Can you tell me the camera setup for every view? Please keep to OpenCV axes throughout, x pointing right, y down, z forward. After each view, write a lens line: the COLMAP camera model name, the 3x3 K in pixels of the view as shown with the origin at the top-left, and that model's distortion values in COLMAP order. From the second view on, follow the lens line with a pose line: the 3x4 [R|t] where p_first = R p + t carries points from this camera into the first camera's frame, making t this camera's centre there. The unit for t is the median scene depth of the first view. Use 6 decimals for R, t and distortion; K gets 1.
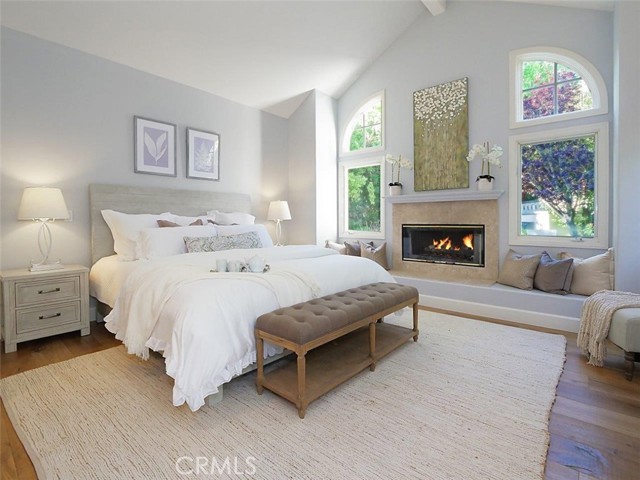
lens RADIAL K [[323.7, 0, 312.3], [0, 323.7, 225.8], [0, 0, 1]] dist [-0.004569, 0.001941]
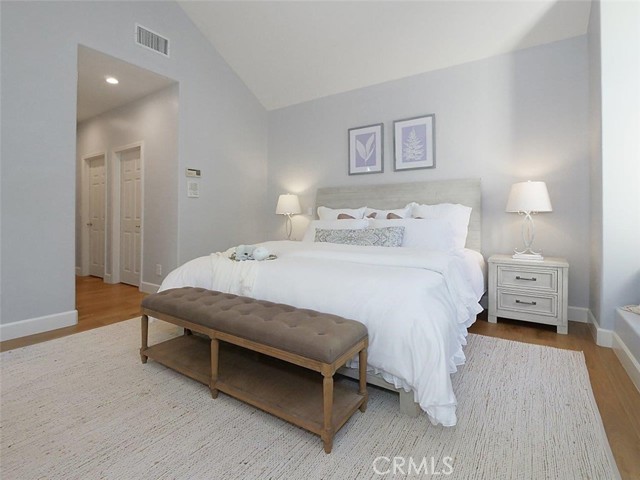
lens RADIAL K [[321.7, 0, 318.4], [0, 321.7, 214.8], [0, 0, 1]] dist [0.005562, 0.000576]
pose [[0.134904, 0.001492, -0.990858, 0.624219], [-0.010710, 0.999943, 0.000048, -0.012048], [0.990801, 0.010605, 0.134912, 0.689170]]
